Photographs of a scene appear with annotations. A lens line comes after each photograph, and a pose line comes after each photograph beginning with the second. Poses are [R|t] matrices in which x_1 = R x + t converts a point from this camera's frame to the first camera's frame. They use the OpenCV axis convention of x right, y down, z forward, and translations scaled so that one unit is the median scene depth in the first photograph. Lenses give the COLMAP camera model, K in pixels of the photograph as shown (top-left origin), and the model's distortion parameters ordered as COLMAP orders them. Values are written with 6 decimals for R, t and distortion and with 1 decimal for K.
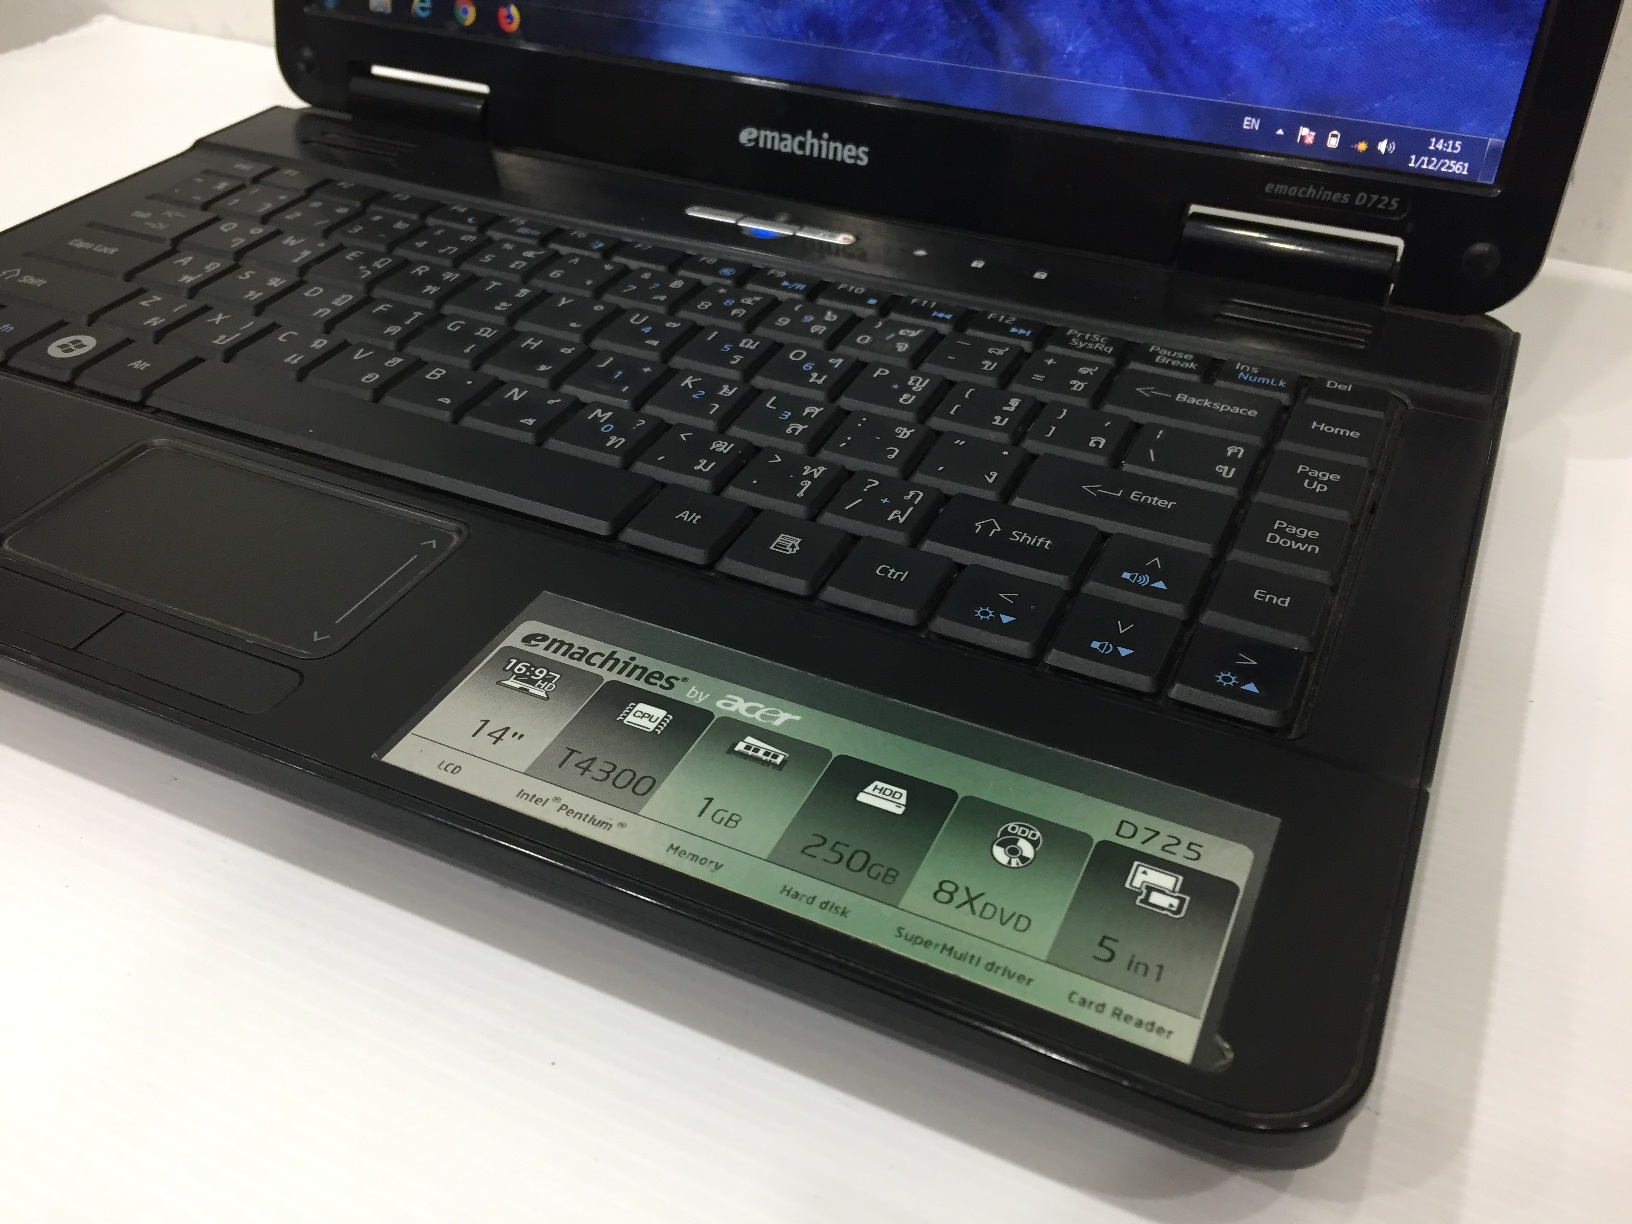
lens RADIAL K [[1429.8, 0, 816.0], [0, 1429.8, 612.0], [0, 0, 1]] dist [0.080656, -0.143181]
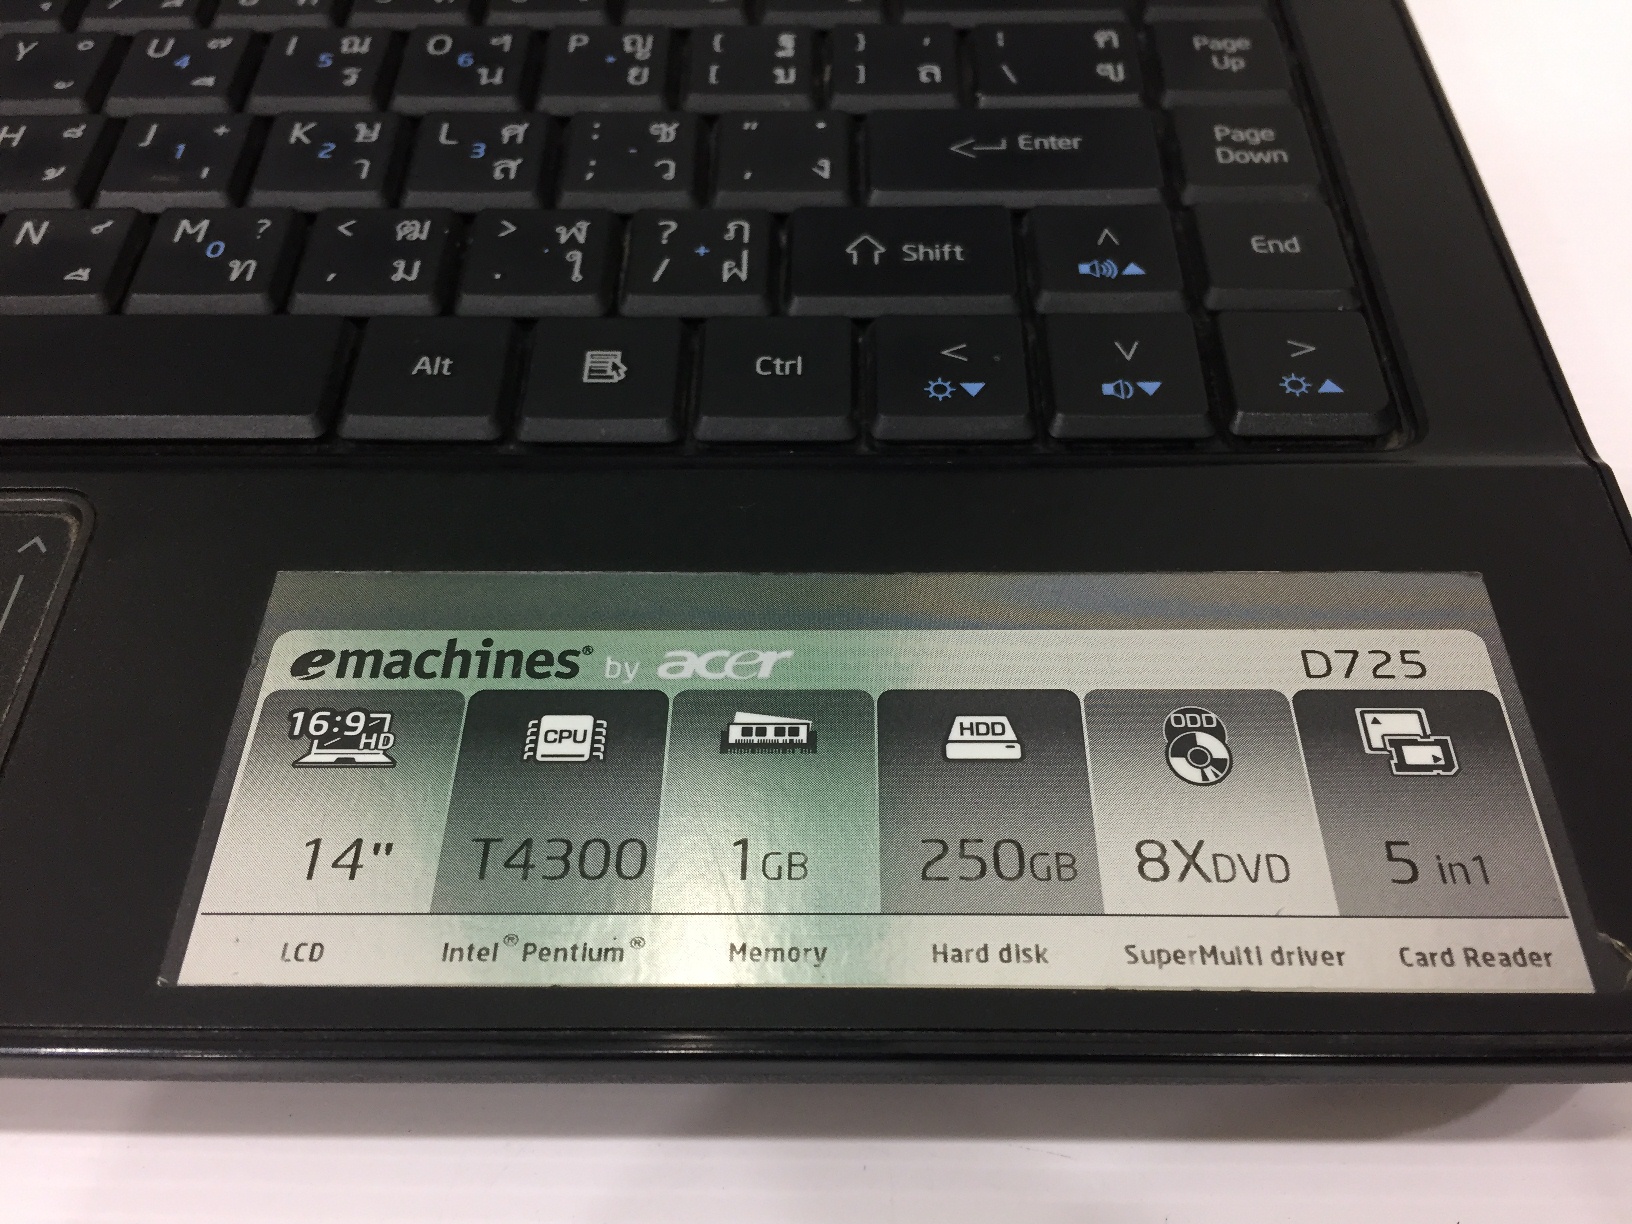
lens RADIAL K [[1429.8, 0, 816.0], [0, 1429.8, 612.0], [0, 0, 1]] dist [0.080656, -0.143181]
pose [[0.905366, -0.348325, 0.242863, -0.111042], [0.269148, 0.913106, 0.306262, -0.101435], [-0.328438, -0.211913, 0.920446, 0.287825]]
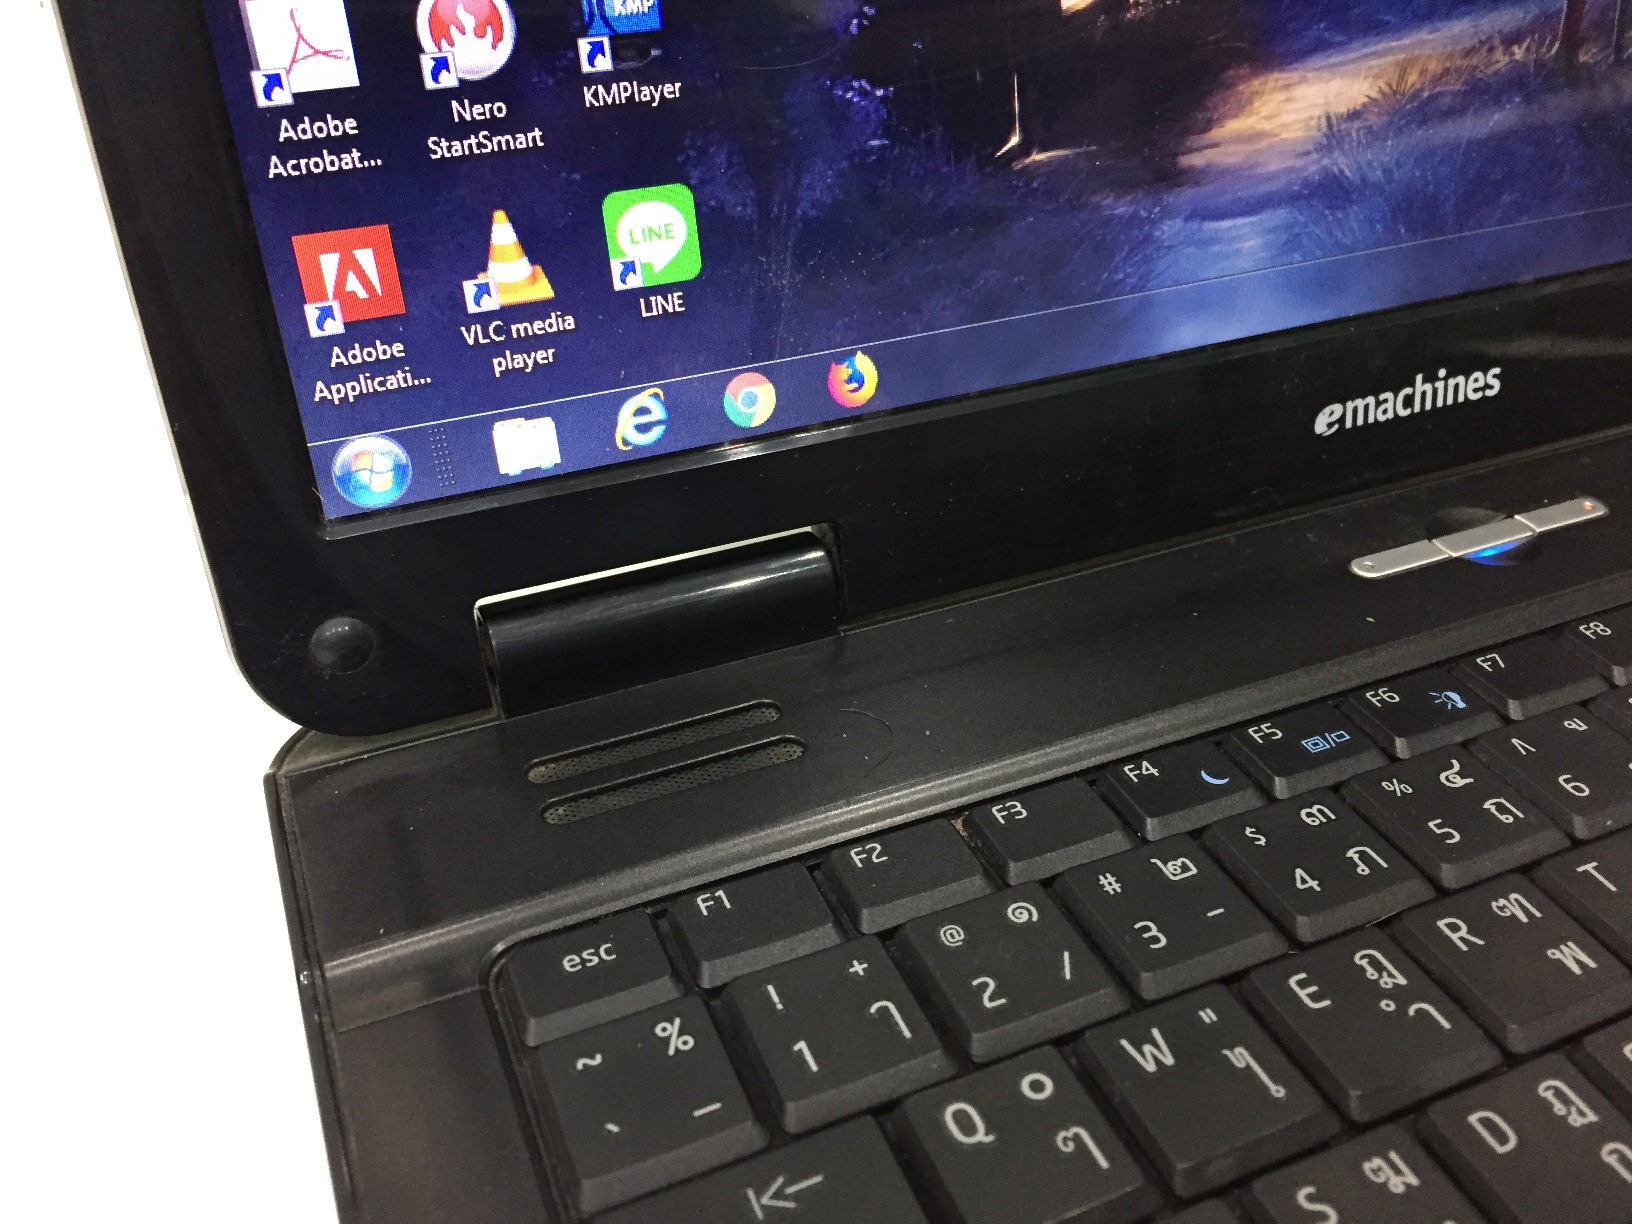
lens RADIAL K [[1429.8, 0, 816.0], [0, 1429.8, 612.0], [0, 0, 1]] dist [0.080656, -0.143181]
pose [[0.656274, -0.430138, 0.619908, -0.734774], [0.459529, 0.879496, 0.123772, -0.541334], [-0.598446, 0.203637, 0.774852, 0.860751]]
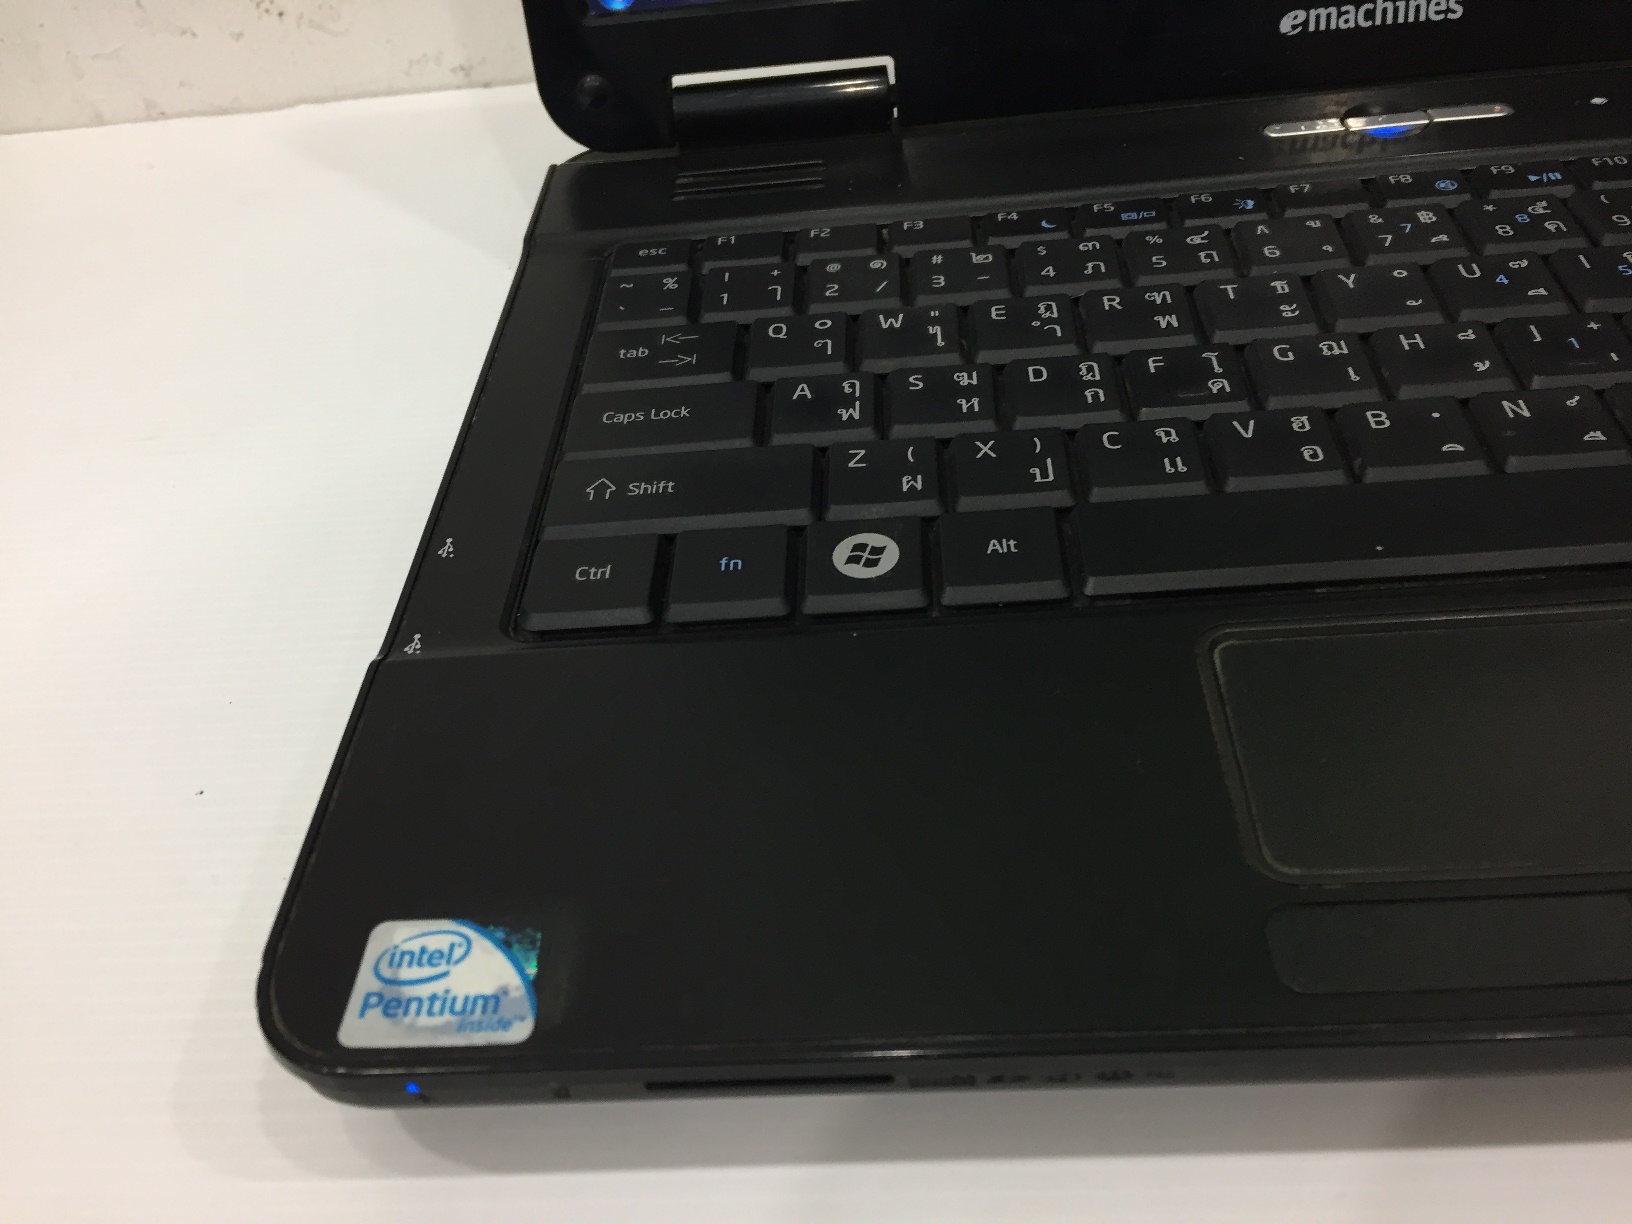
lens RADIAL K [[1429.8, 0, 816.0], [0, 1429.8, 612.0], [0, 0, 1]] dist [0.080656, -0.143181]
pose [[0.907854, -0.348151, 0.233650, -0.734384], [0.332193, 0.937257, 0.105818, -0.248299], [-0.255831, -0.018451, 0.966546, 0.367465]]
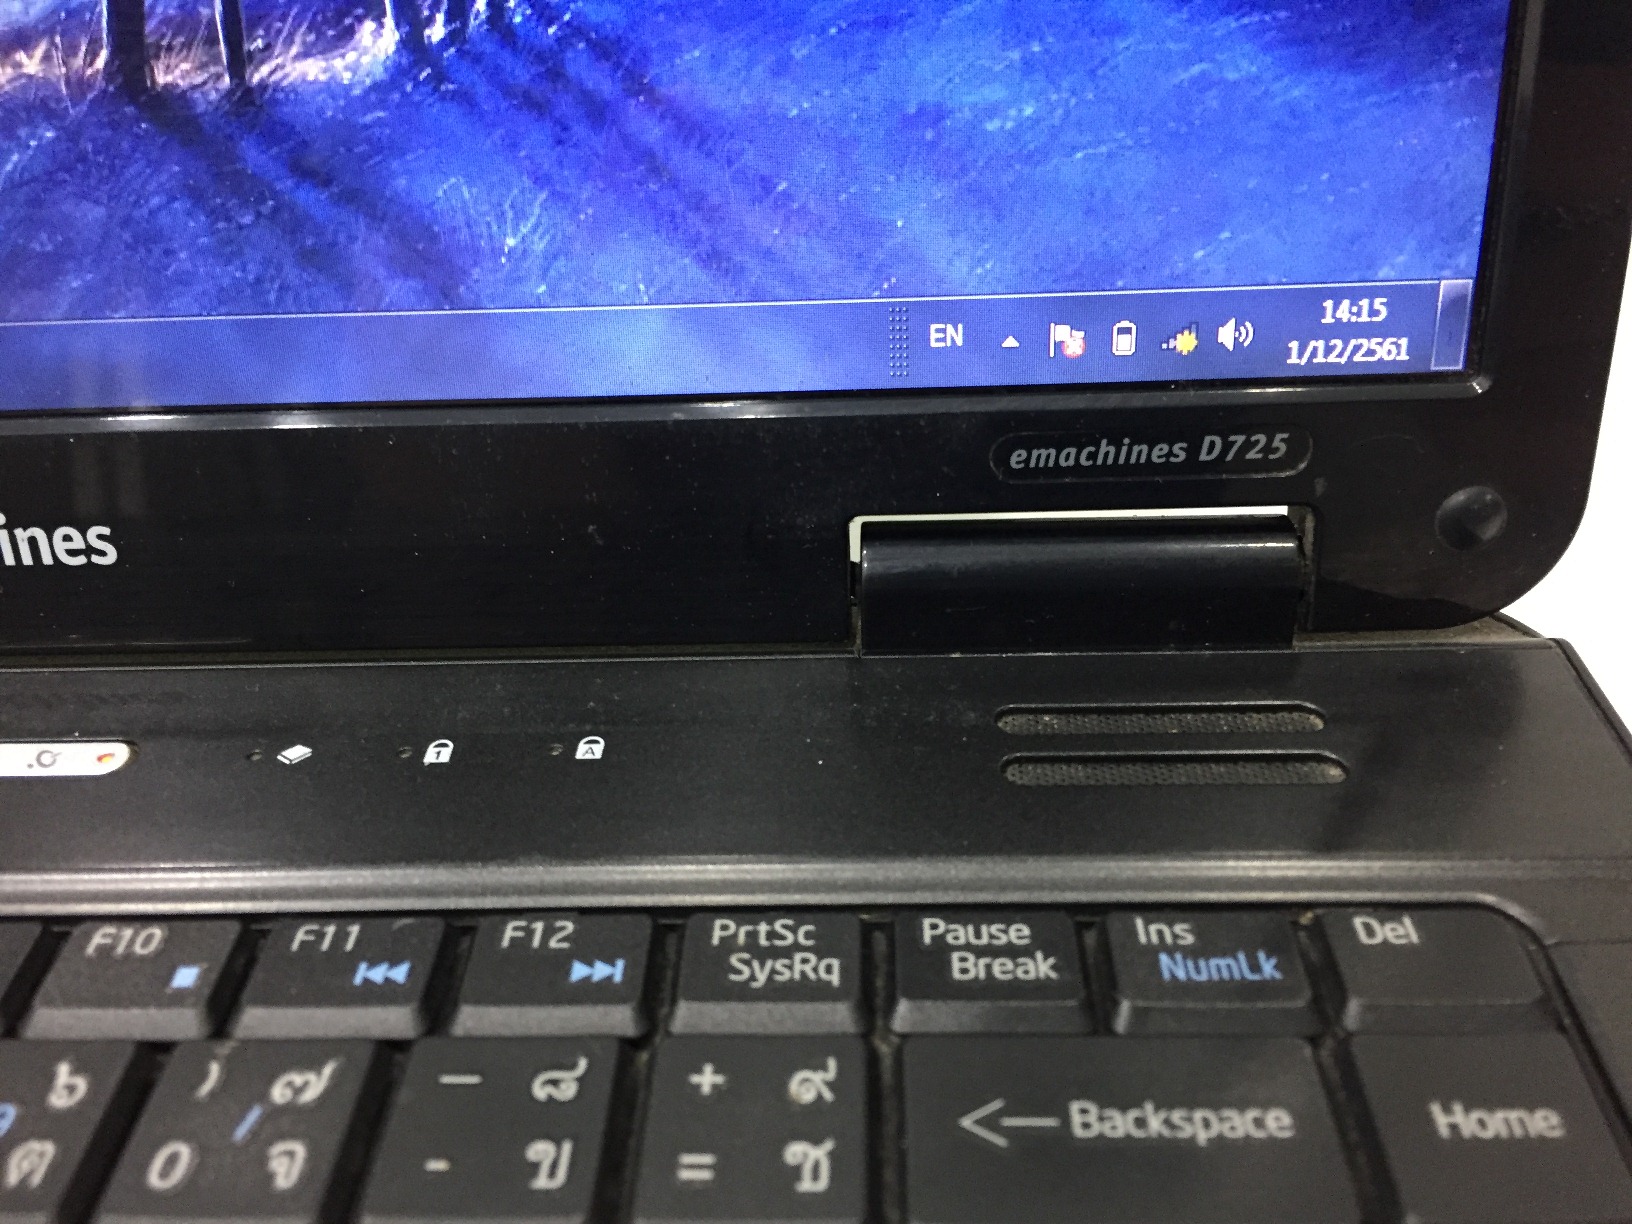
lens RADIAL K [[1429.8, 0, 816.0], [0, 1429.8, 612.0], [0, 0, 1]] dist [0.080656, -0.143181]
pose [[0.912844, -0.263431, 0.311962, 0.106902], [0.280184, 0.959902, -0.009284, -0.284804], [-0.297007, 0.095881, 0.950049, 0.640708]]
